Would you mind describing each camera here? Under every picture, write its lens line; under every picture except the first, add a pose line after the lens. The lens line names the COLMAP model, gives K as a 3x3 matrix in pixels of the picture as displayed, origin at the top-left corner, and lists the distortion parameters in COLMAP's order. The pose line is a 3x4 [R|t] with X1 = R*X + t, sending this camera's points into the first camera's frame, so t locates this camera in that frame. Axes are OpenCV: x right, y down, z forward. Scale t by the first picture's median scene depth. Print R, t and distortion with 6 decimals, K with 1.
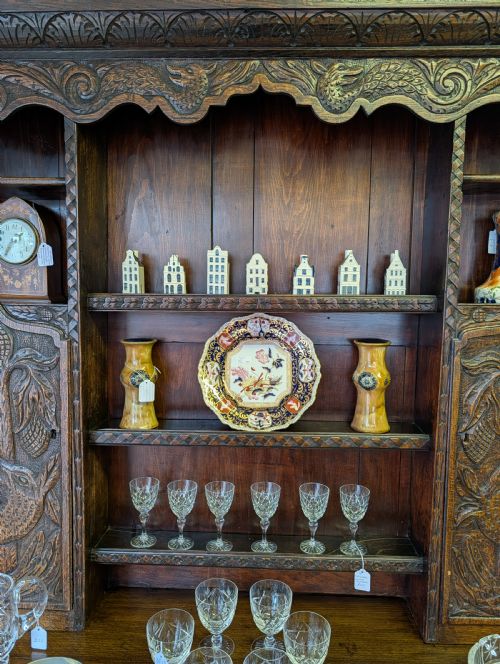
lens RADIAL K [[479.0, 0, 249.8], [0, 479.0, 329.6], [0, 0, 1]] dist [0.009500, -0.009647]
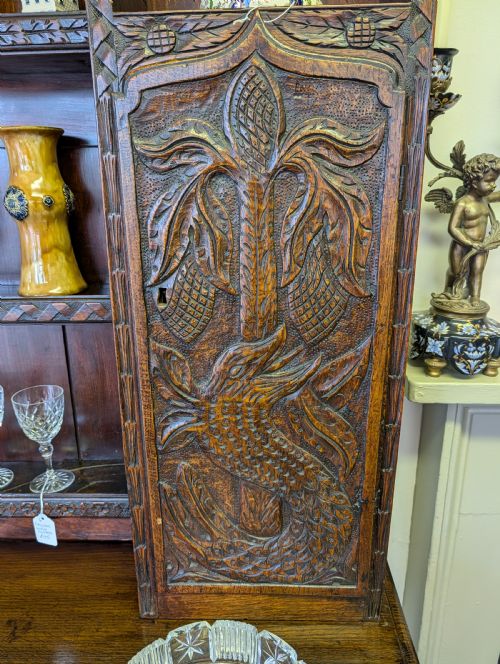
lens RADIAL K [[486.8, 0, 248.3], [0, 486.8, 336.0], [0, 0, 1]] dist [0.005772, -0.006217]
pose [[0.999754, -0.020193, -0.009171, 0.527872], [0.021583, 0.981015, 0.192730, 0.159156], [0.005105, -0.192880, 0.981209, 0.434048]]
